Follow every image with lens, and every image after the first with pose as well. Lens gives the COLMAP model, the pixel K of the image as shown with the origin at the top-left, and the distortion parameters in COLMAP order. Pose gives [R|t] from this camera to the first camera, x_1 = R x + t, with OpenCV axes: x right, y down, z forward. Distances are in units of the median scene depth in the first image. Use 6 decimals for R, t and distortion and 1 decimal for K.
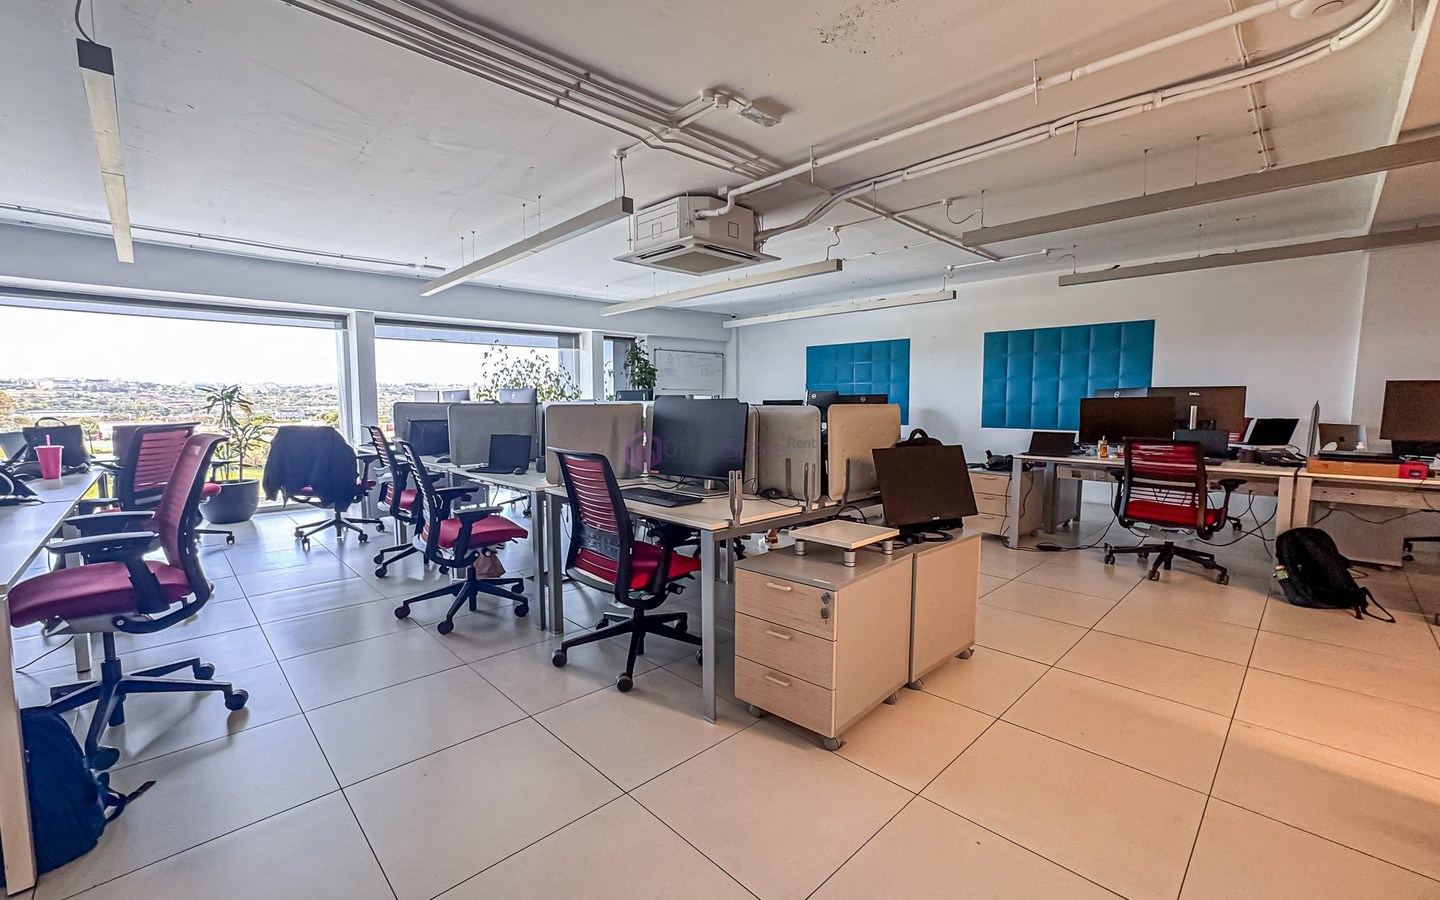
lens RADIAL K [[589.3, 0, 718.1], [0, 589.3, 453.3], [0, 0, 1]] dist [-0.012515, 0.000123]
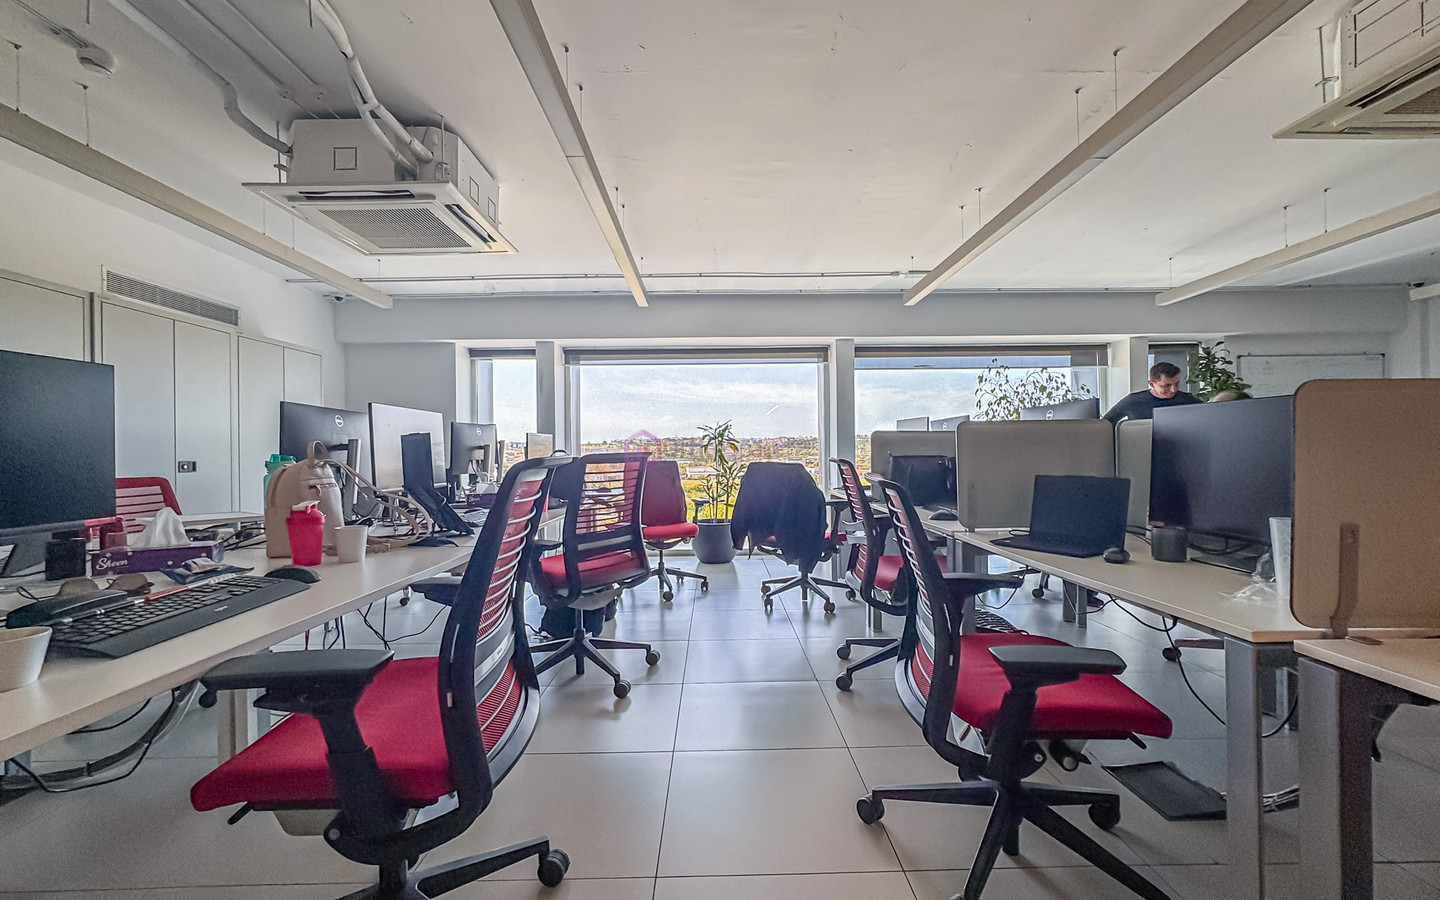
lens RADIAL K [[589.3, 0, 718.1], [0, 589.3, 453.3], [0, 0, 1]] dist [-0.012515, 0.000123]
pose [[0.726136, -0.007918, -0.687506, -0.172182], [-0.049379, 0.996751, -0.063633, -0.002318], [0.685776, 0.080155, 0.723385, 0.312463]]
